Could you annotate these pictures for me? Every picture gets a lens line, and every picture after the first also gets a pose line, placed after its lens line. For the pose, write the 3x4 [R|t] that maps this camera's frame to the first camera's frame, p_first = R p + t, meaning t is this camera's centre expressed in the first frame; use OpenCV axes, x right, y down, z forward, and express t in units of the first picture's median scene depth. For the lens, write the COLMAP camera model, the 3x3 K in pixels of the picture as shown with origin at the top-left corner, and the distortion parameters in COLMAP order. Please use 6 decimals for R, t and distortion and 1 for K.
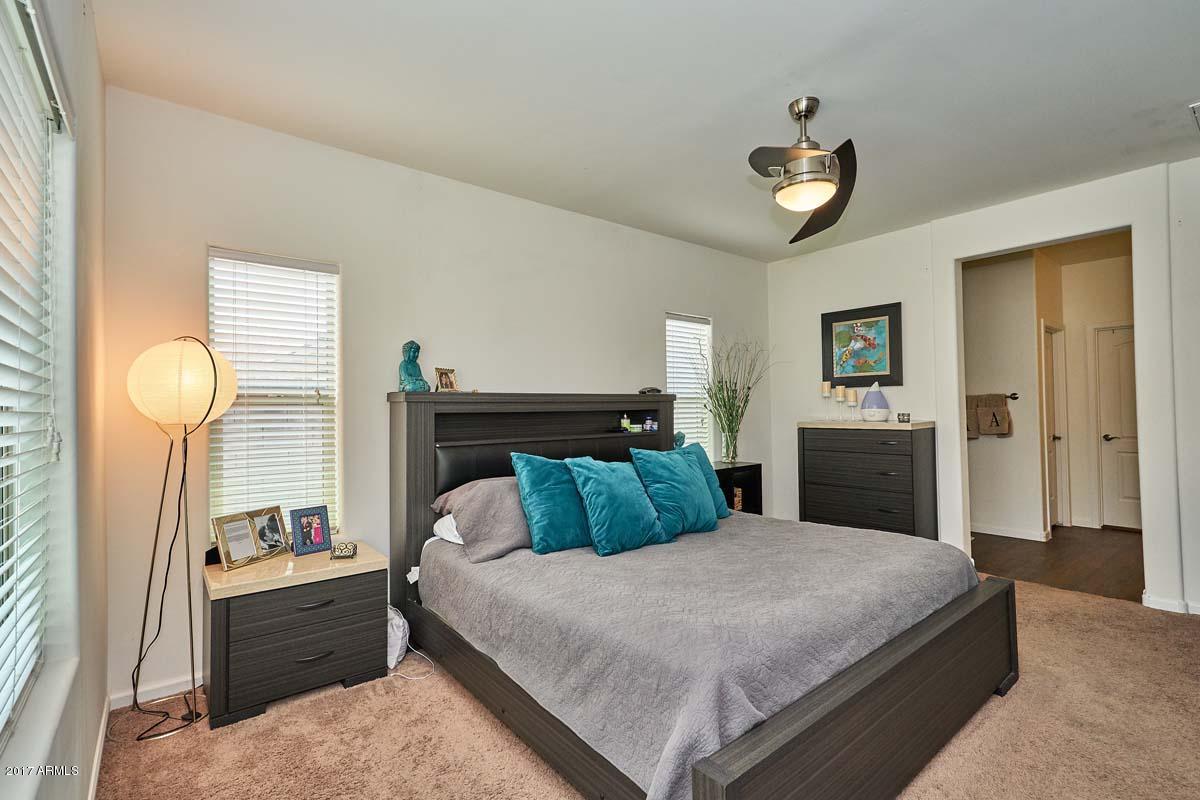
lens RADIAL K [[554.0, 0, 600.0], [0, 554.0, 400.0], [0, 0, 1]] dist [-0.003662, 0.000157]
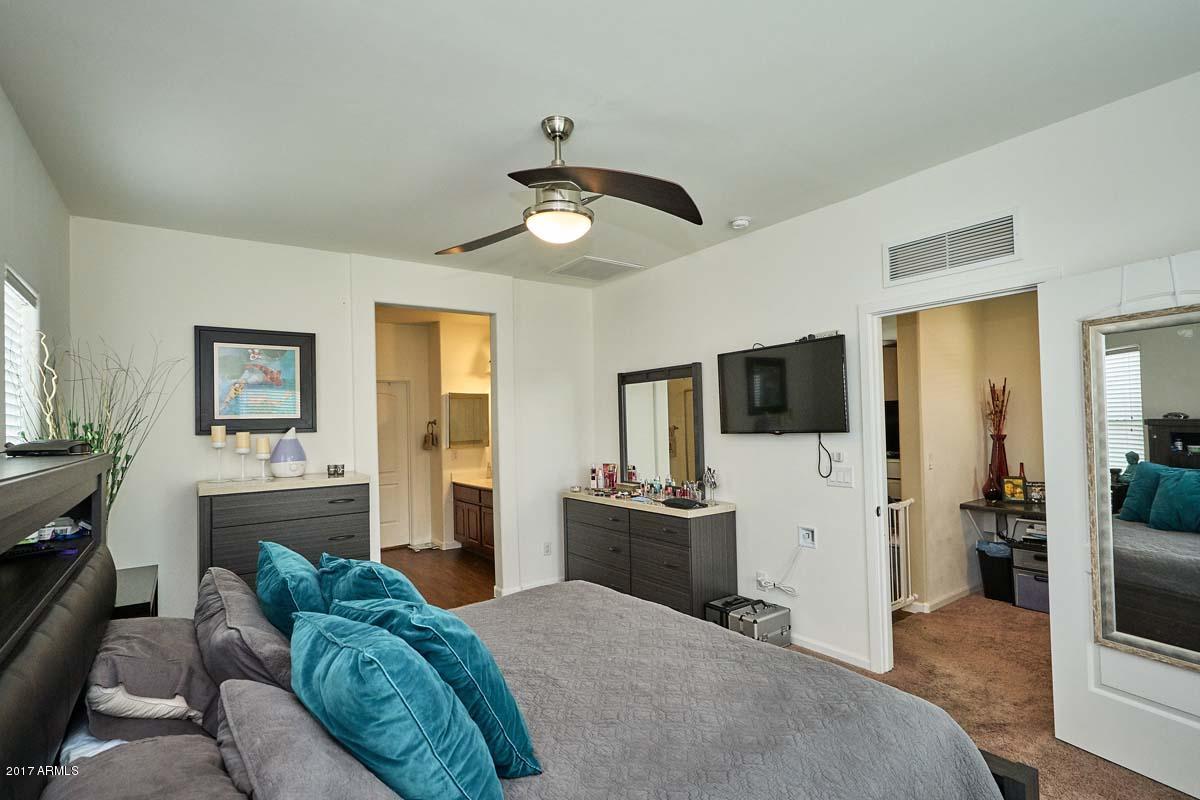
lens RADIAL K [[554.0, 0, 600.0], [0, 554.0, 400.0], [0, 0, 1]] dist [-0.003662, 0.000157]
pose [[0.045884, 0.043120, 0.998016, -0.282042], [0.006960, 0.999030, -0.043484, -0.034732], [-0.998923, 0.008942, 0.045539, 0.524552]]
